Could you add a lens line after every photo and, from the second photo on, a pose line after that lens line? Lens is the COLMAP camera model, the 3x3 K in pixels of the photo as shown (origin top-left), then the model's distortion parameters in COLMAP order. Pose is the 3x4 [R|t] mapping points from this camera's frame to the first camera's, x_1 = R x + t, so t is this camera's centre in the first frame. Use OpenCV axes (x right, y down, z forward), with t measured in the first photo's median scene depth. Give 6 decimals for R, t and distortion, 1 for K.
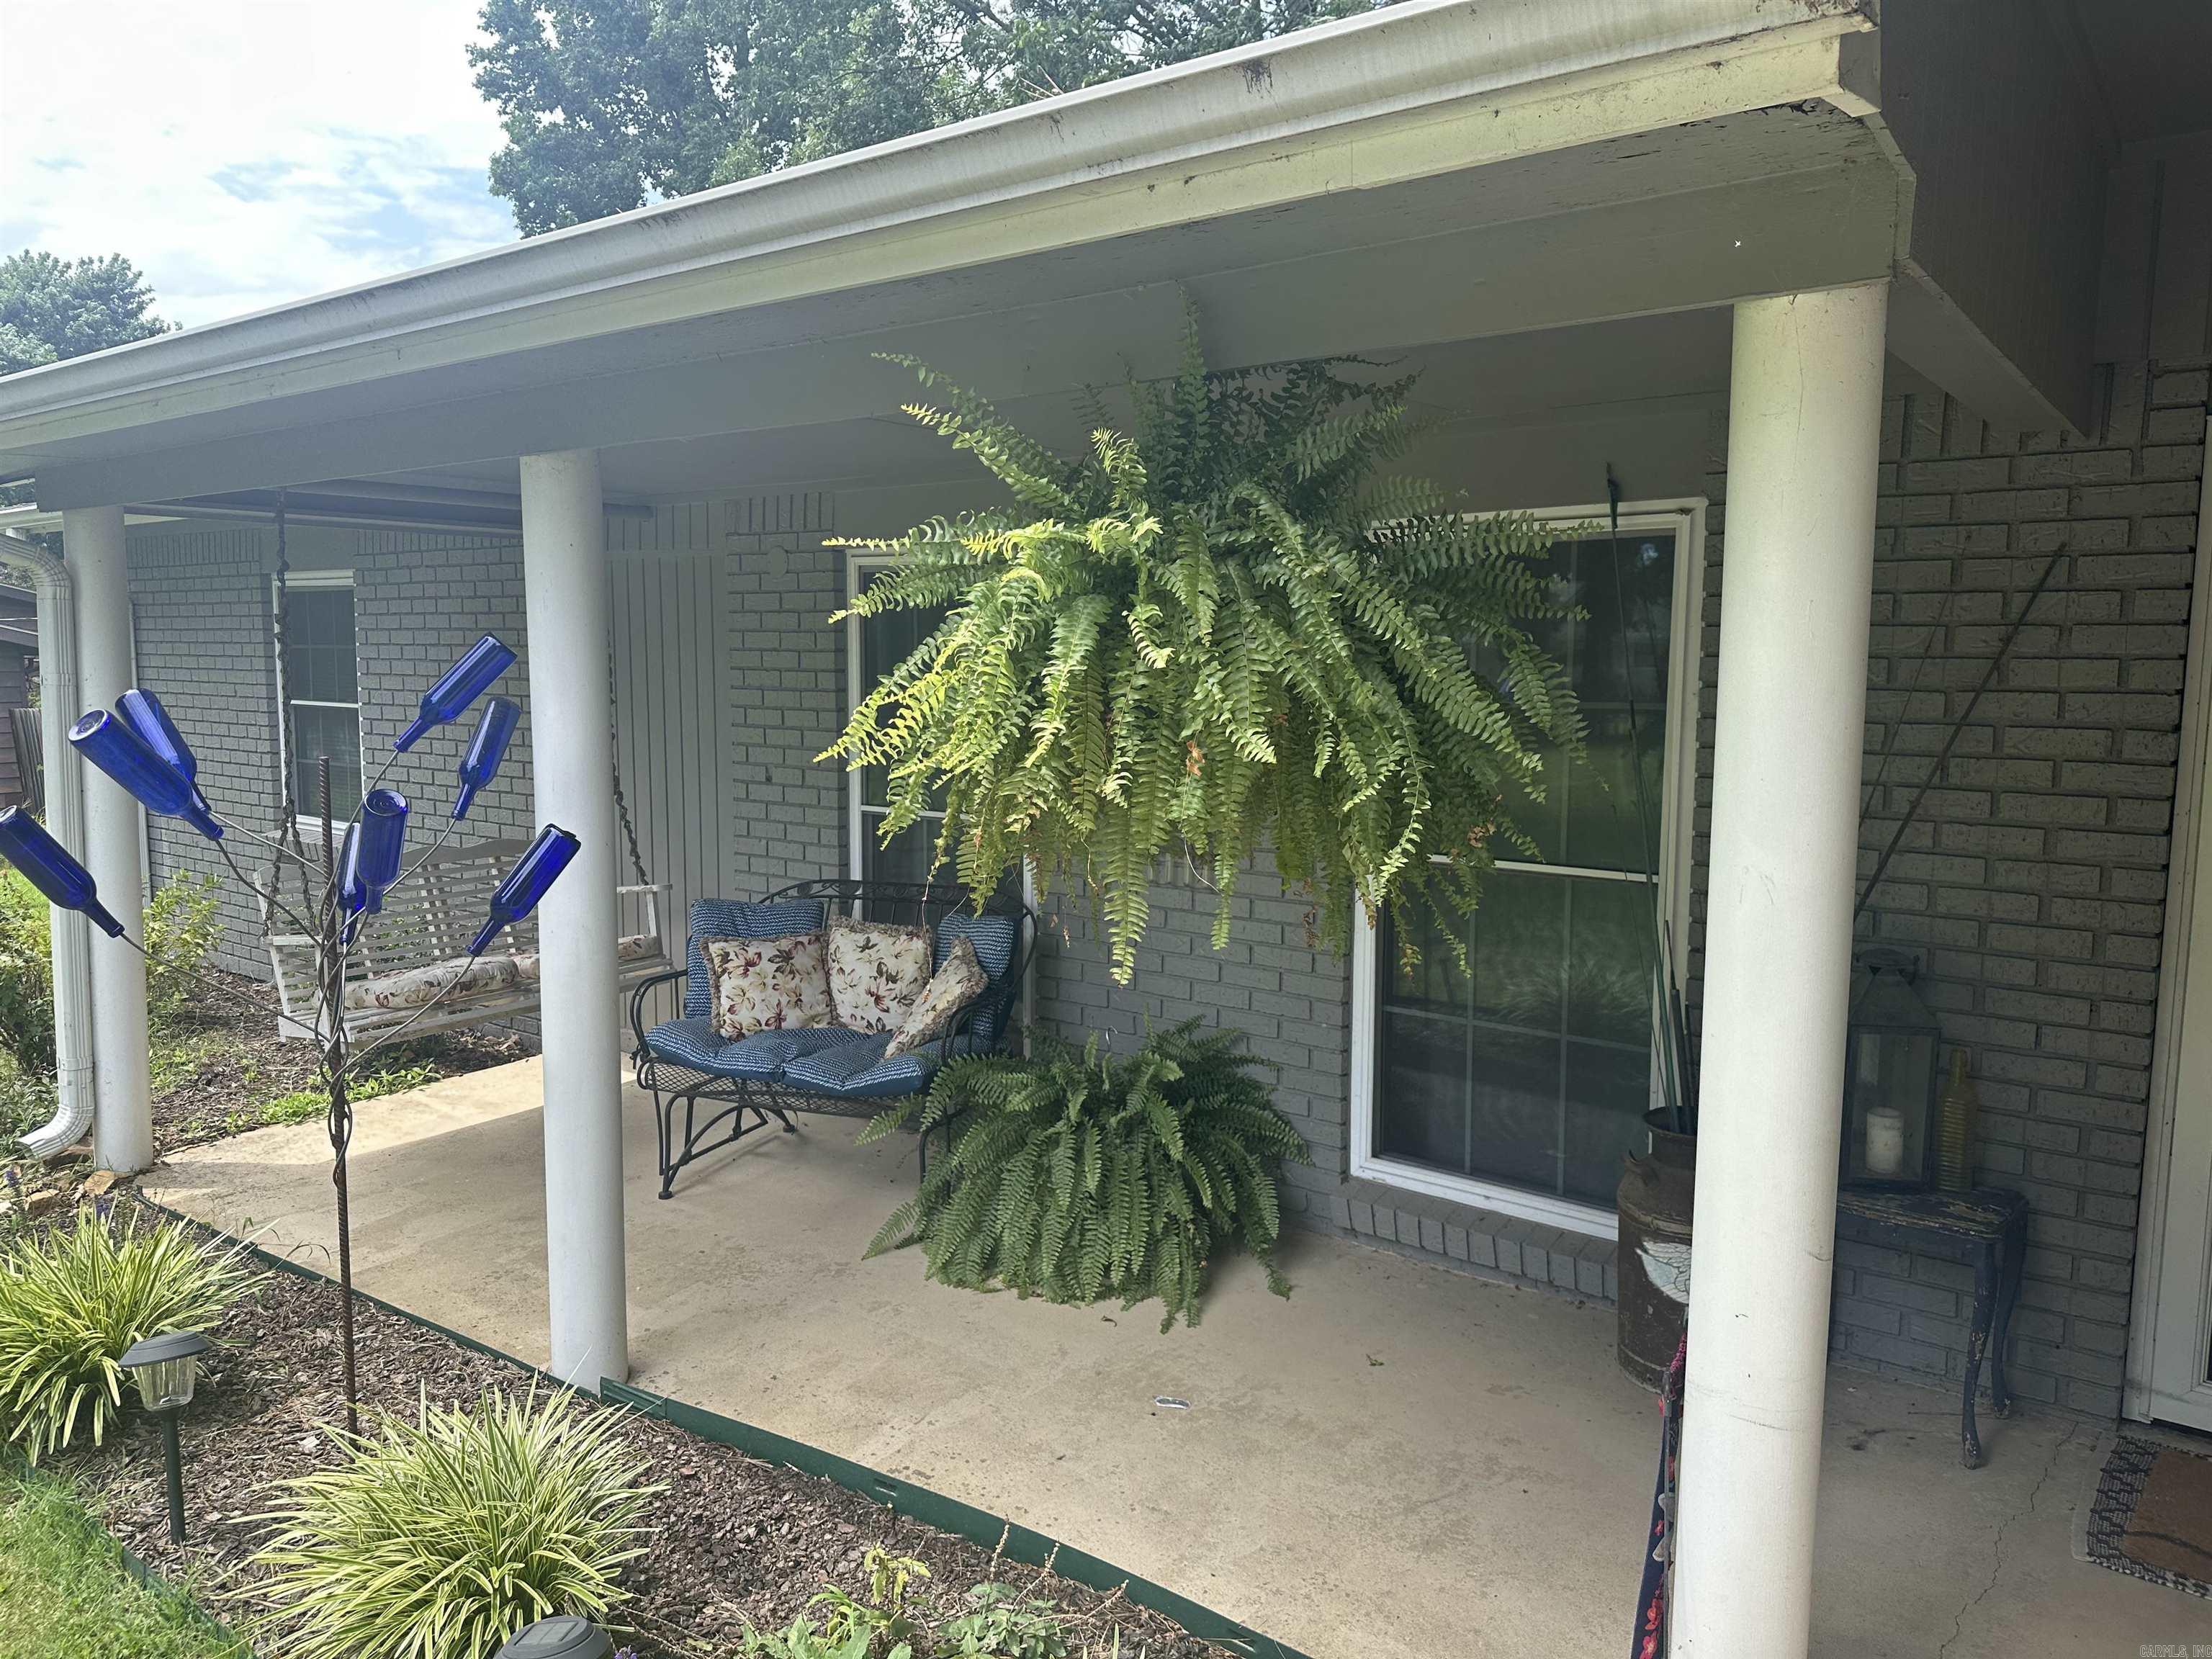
lens RADIAL K [[1566.7, 0, 1105.5], [0, 1566.7, 829.1], [0, 0, 1]] dist [0.050772, -0.058648]
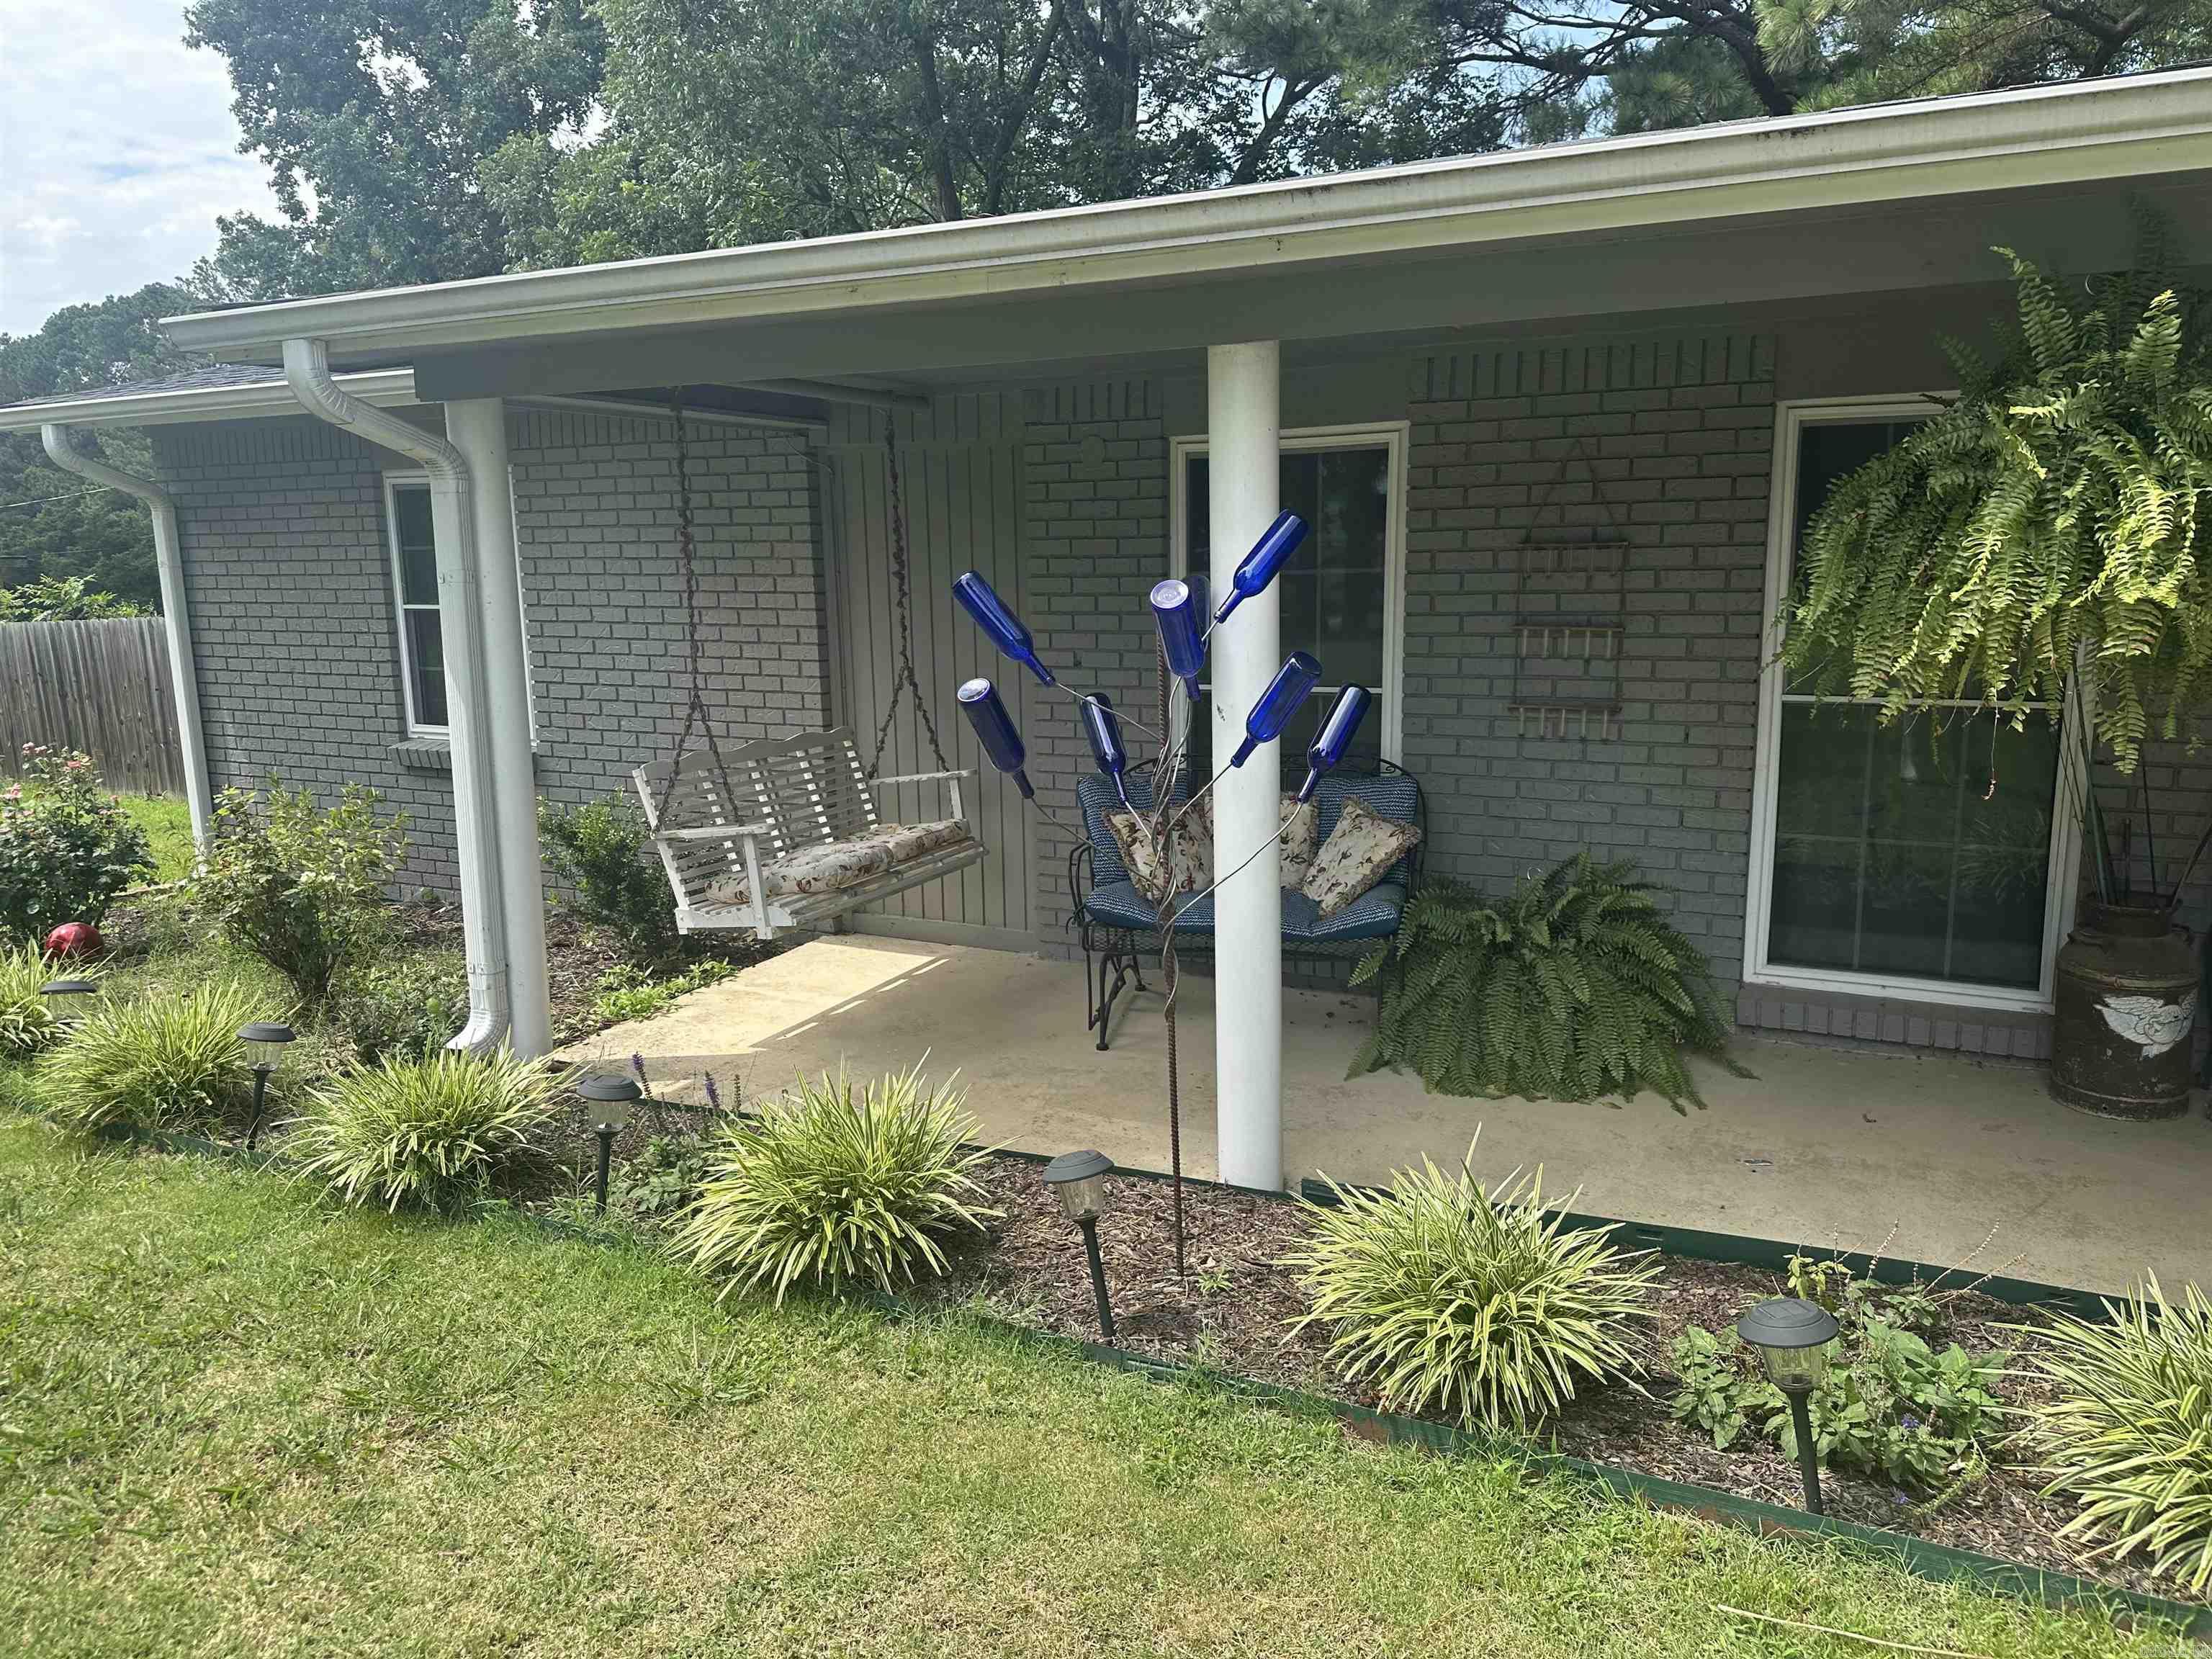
lens RADIAL K [[1566.7, 0, 1059.7], [0, 1566.7, 872.9], [0, 0, 1]] dist [0.050772, -0.058648]
pose [[0.980277, -0.053460, 0.190259, -0.543968], [0.037127, 0.995393, 0.088398, 0.017832], [-0.194108, -0.079591, 0.977746, -0.036027]]
